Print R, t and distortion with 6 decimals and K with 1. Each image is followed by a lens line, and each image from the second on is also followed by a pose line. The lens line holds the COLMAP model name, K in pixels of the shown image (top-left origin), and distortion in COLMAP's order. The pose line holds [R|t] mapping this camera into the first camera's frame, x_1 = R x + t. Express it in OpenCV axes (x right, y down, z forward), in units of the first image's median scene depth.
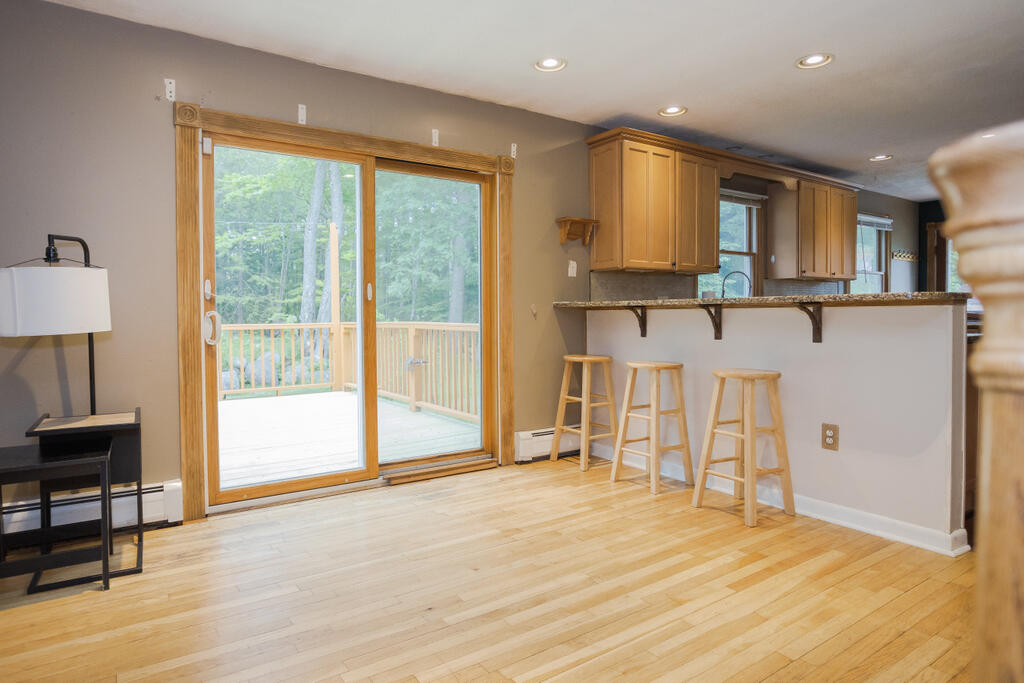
lens RADIAL K [[568.0, 0, 512.0], [0, 568.0, 341.5], [0, 0, 1]] dist [0.000905, 0.000993]
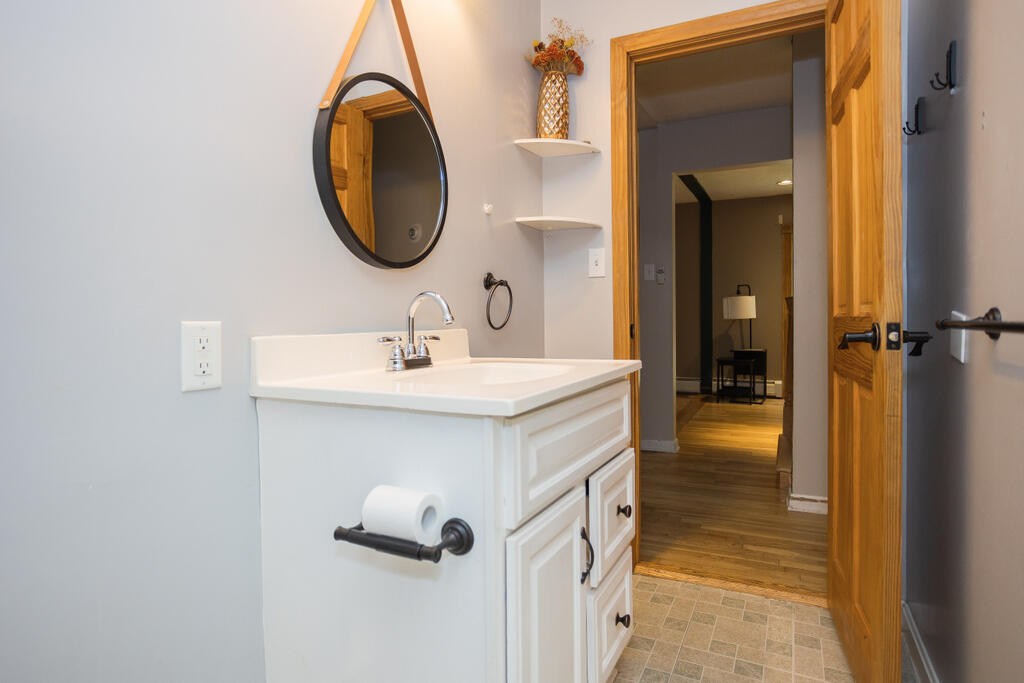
lens RADIAL K [[568.0, 0, 512.0], [0, 568.0, 341.5], [0, 0, 1]] dist [0.000905, 0.000993]
pose [[0.510120, 0.009868, -0.860047, 1.035289], [-0.030640, 0.999508, -0.006706, 0.143520], [0.859558, 0.029773, 0.510171, -1.386880]]
